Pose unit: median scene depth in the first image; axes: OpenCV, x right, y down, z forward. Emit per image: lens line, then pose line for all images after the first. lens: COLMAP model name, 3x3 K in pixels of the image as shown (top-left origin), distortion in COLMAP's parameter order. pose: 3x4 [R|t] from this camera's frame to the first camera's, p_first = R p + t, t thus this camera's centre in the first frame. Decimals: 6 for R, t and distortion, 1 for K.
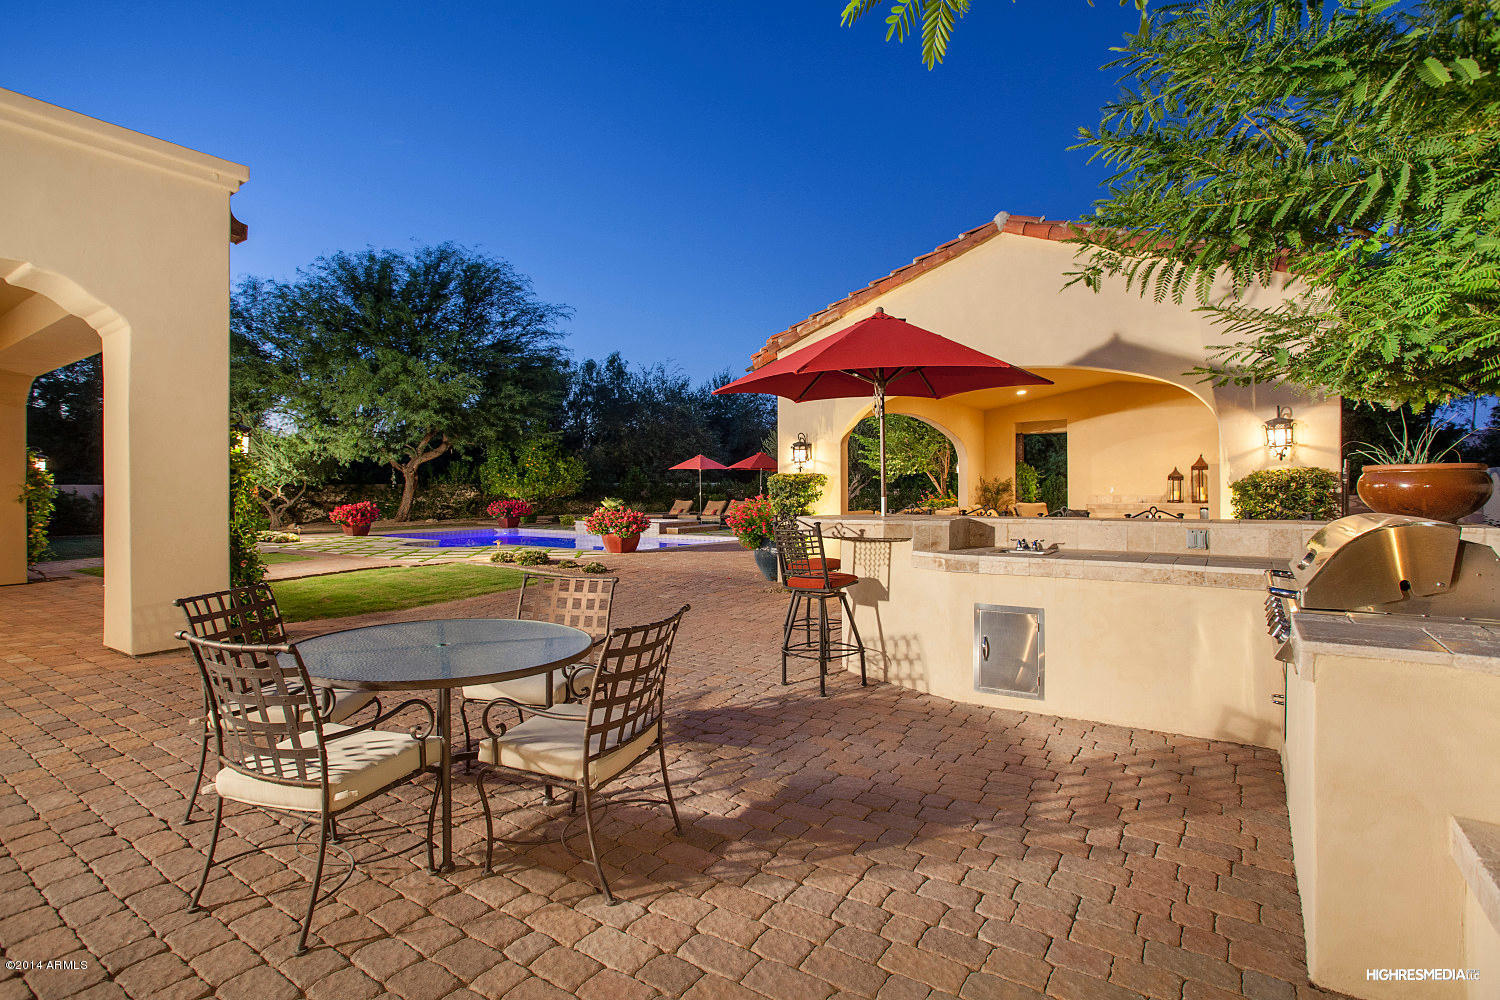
lens RADIAL K [[739.9, 0, 742.4], [0, 739.9, 492.9], [0, 0, 1]] dist [-0.032324, -0.000490]
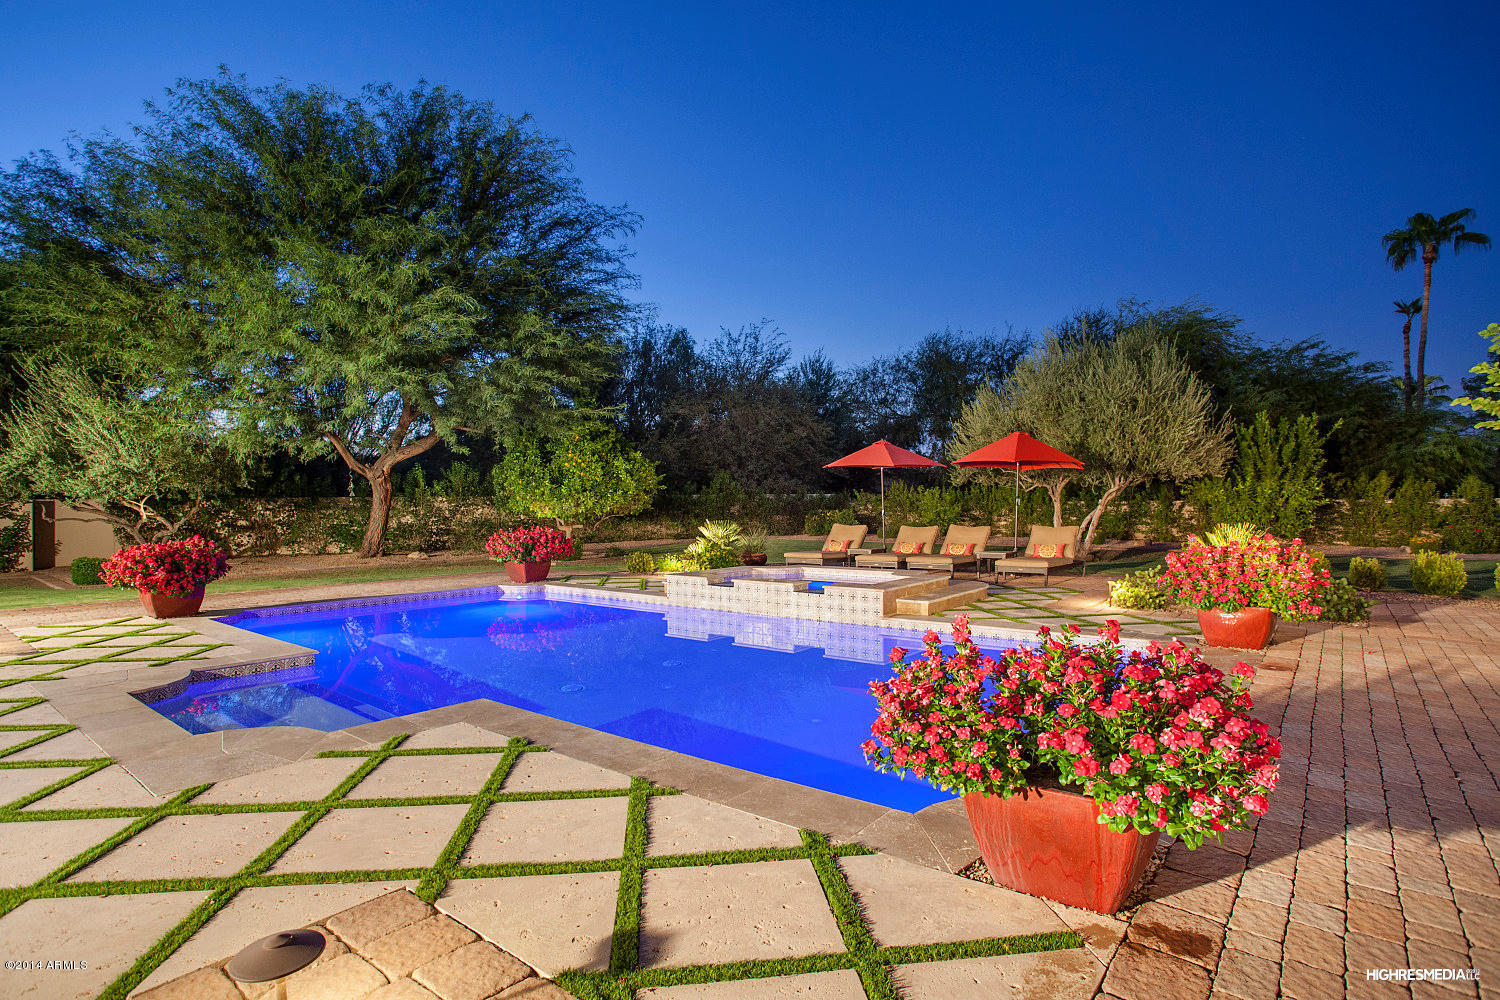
lens RADIAL K [[763.9, 0, 753.9], [0, 763.9, 503.6], [0, 0, 1]] dist [-0.035690, 0.001182]
pose [[0.998791, -0.002374, -0.049102, -0.107156], [0.002306, 0.999996, -0.001437, -0.004513], [0.049105, 0.001322, 0.998793, 0.383071]]
